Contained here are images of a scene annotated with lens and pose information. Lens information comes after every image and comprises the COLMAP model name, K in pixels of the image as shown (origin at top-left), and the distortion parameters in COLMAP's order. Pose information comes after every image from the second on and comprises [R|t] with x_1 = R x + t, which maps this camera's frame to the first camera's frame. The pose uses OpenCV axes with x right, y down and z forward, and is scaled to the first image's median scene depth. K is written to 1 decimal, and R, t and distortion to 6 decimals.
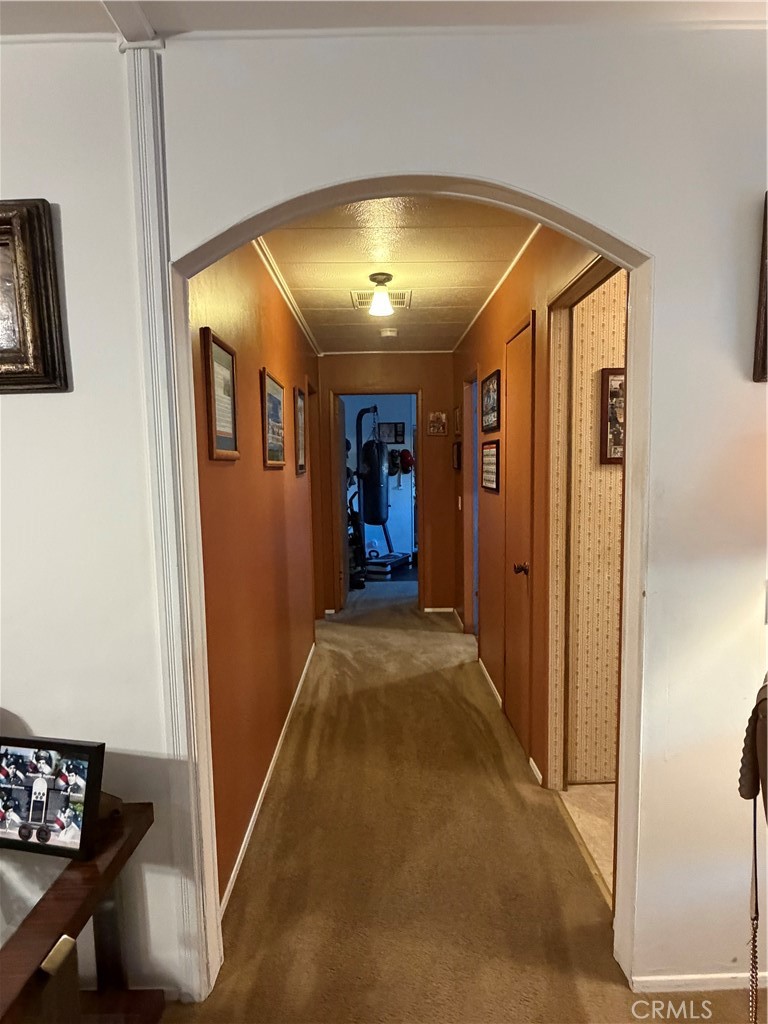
lens RADIAL K [[536.5, 0, 390.4], [0, 536.5, 509.2], [0, 0, 1]] dist [0.002307, 0.000473]
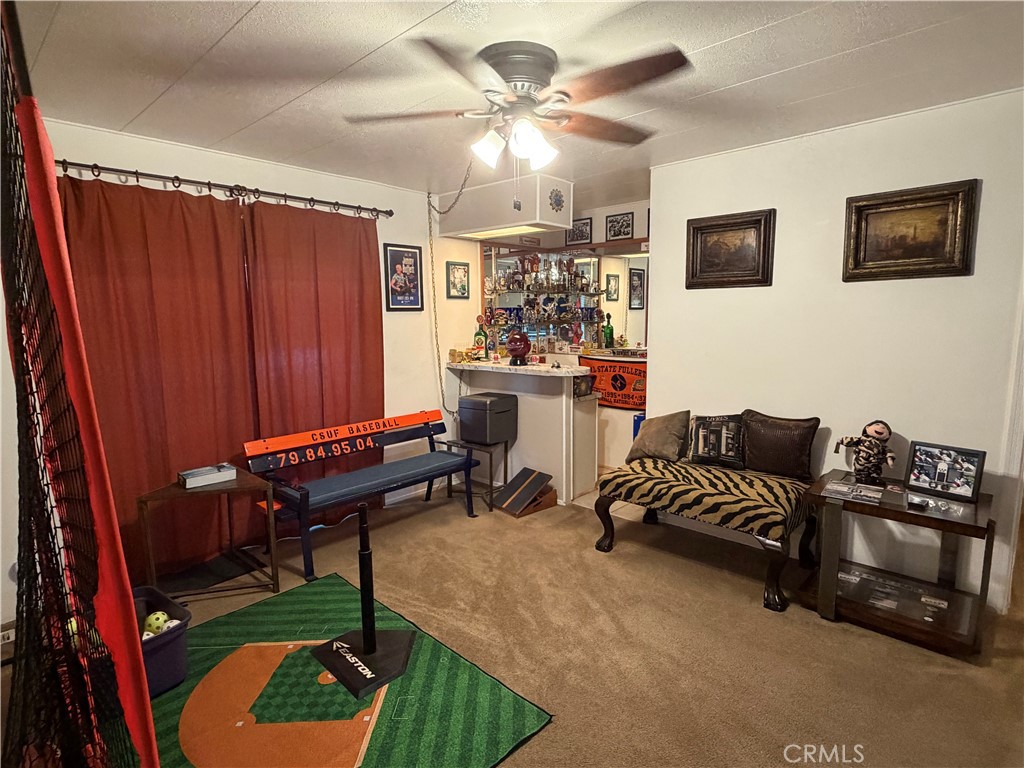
lens RADIAL K [[536.5, 0, 515.4], [0, 536.5, 388.1], [0, 0, 1]] dist [0.002307, 0.000473]
pose [[0.726716, 0.109543, -0.678148, -0.467446], [-0.077567, 0.993975, 0.077437, 0.174980], [0.682545, -0.003673, 0.730834, -1.660179]]
